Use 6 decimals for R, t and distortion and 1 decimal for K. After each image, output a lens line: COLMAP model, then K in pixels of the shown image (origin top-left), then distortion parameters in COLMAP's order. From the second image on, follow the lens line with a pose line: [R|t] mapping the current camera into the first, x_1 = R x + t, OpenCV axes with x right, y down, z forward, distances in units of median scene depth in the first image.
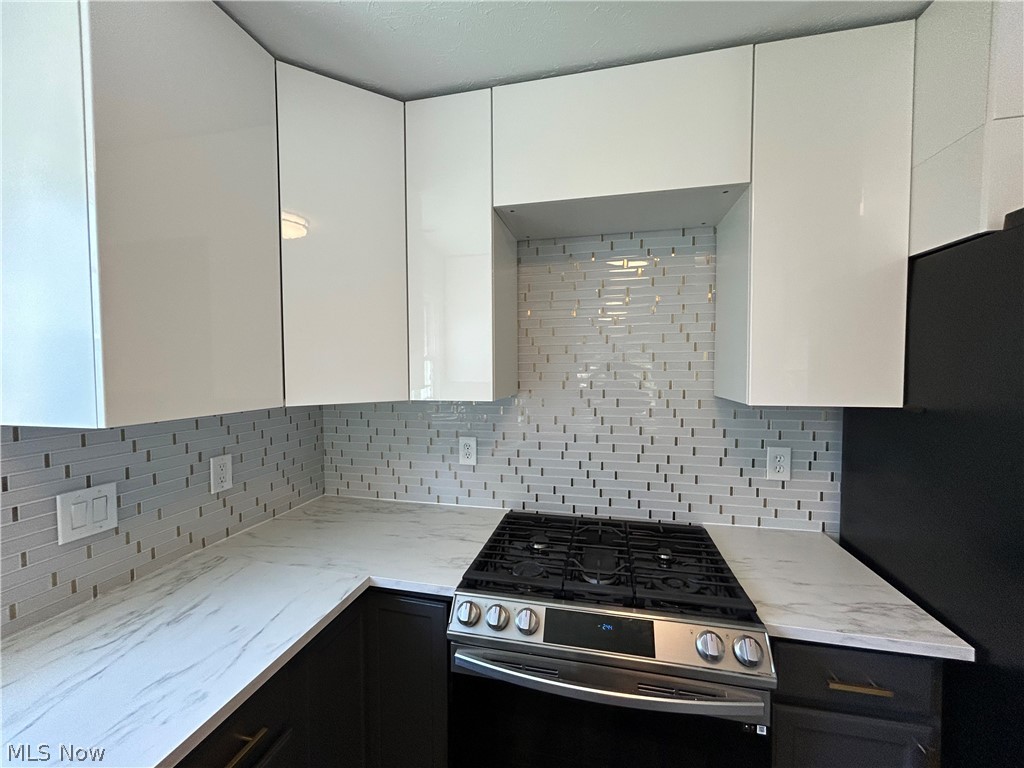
lens RADIAL K [[415.4, 0, 510.7], [0, 415.4, 381.9], [0, 0, 1]] dist [-0.002769, 0.000552]
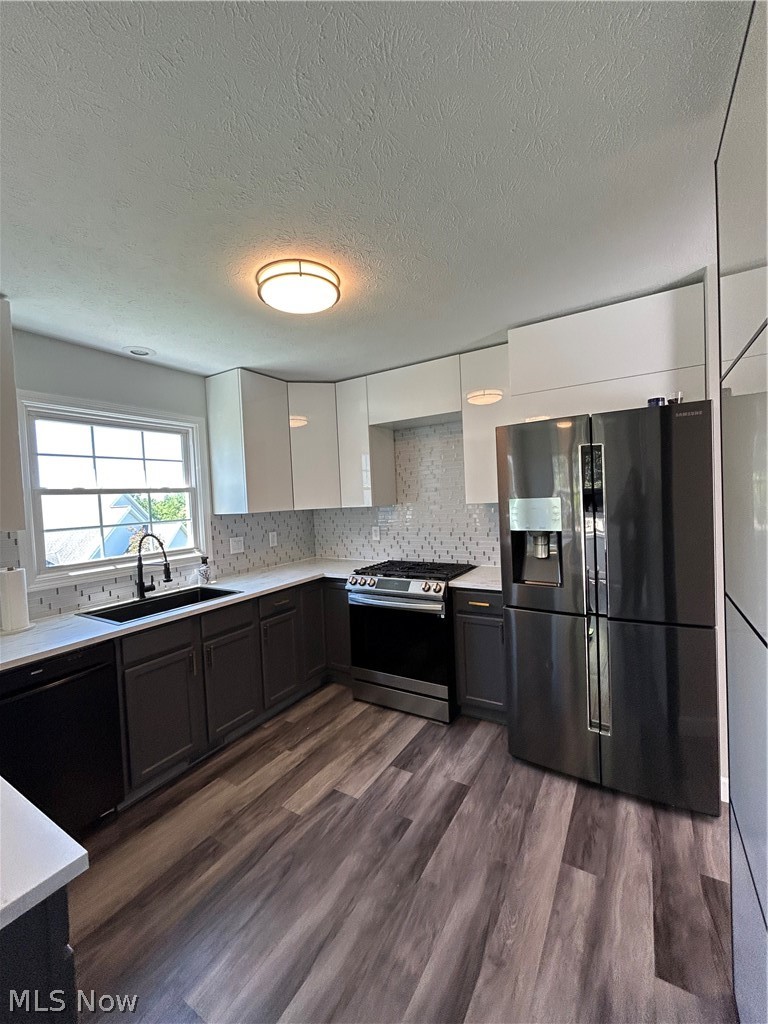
lens RADIAL K [[415.4, 0, 385.2], [0, 415.4, 509.2], [0, 0, 1]] dist [-0.002769, 0.000552]
pose [[0.949161, -0.028140, -0.313529, 0.680128], [0.028367, 0.999590, -0.003839, 0.065104], [0.313509, -0.005250, 0.949571, -1.081453]]
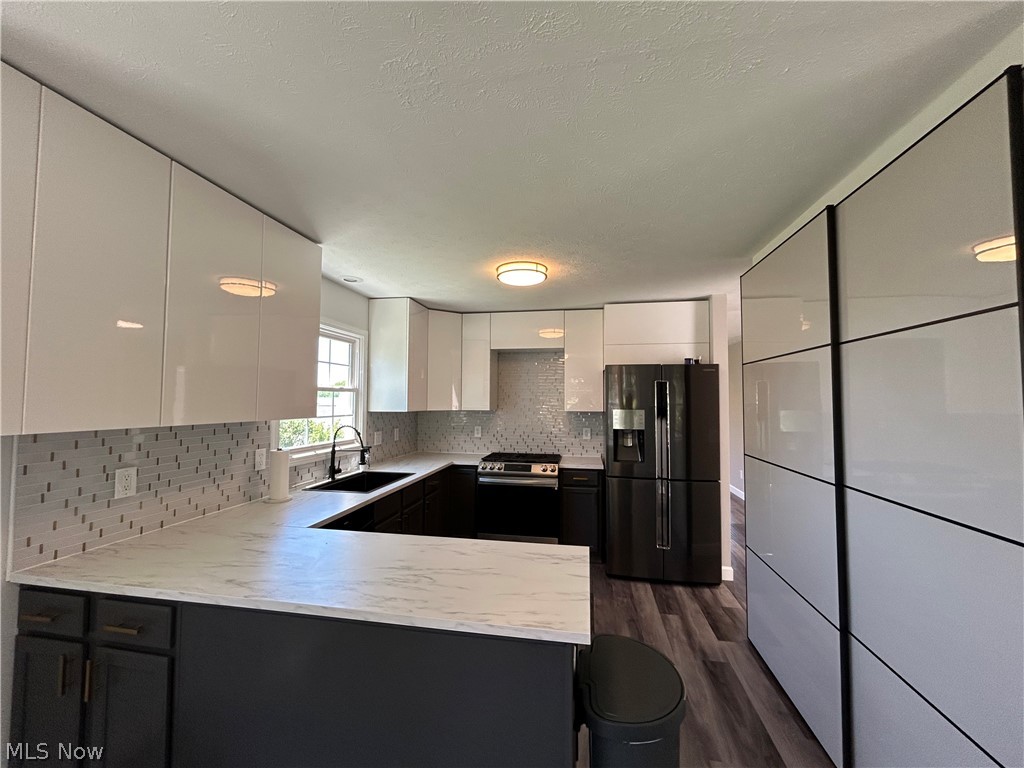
lens RADIAL K [[415.4, 0, 513.4], [0, 415.4, 380.7], [0, 0, 1]] dist [-0.002769, 0.000552]
pose [[0.998391, 0.013341, 0.055106, -0.034415], [-0.008610, 0.996326, -0.085204, 0.079650], [-0.056041, 0.084592, 0.994838, -1.878314]]
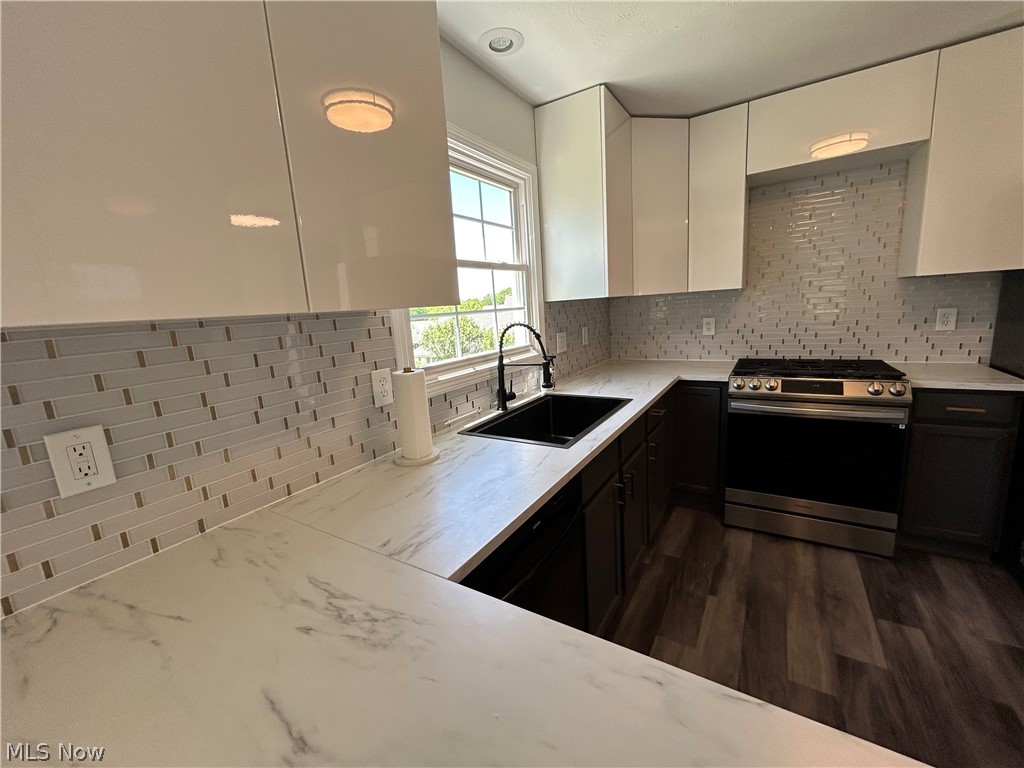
lens RADIAL K [[415.4, 0, 507.8], [0, 415.4, 382.2], [0, 0, 1]] dist [-0.002769, 0.000552]
pose [[0.942625, 0.003187, -0.333837, -0.353589], [0.048253, 0.988154, 0.145680, 0.123862], [0.330347, -0.153431, 0.931306, -0.961951]]
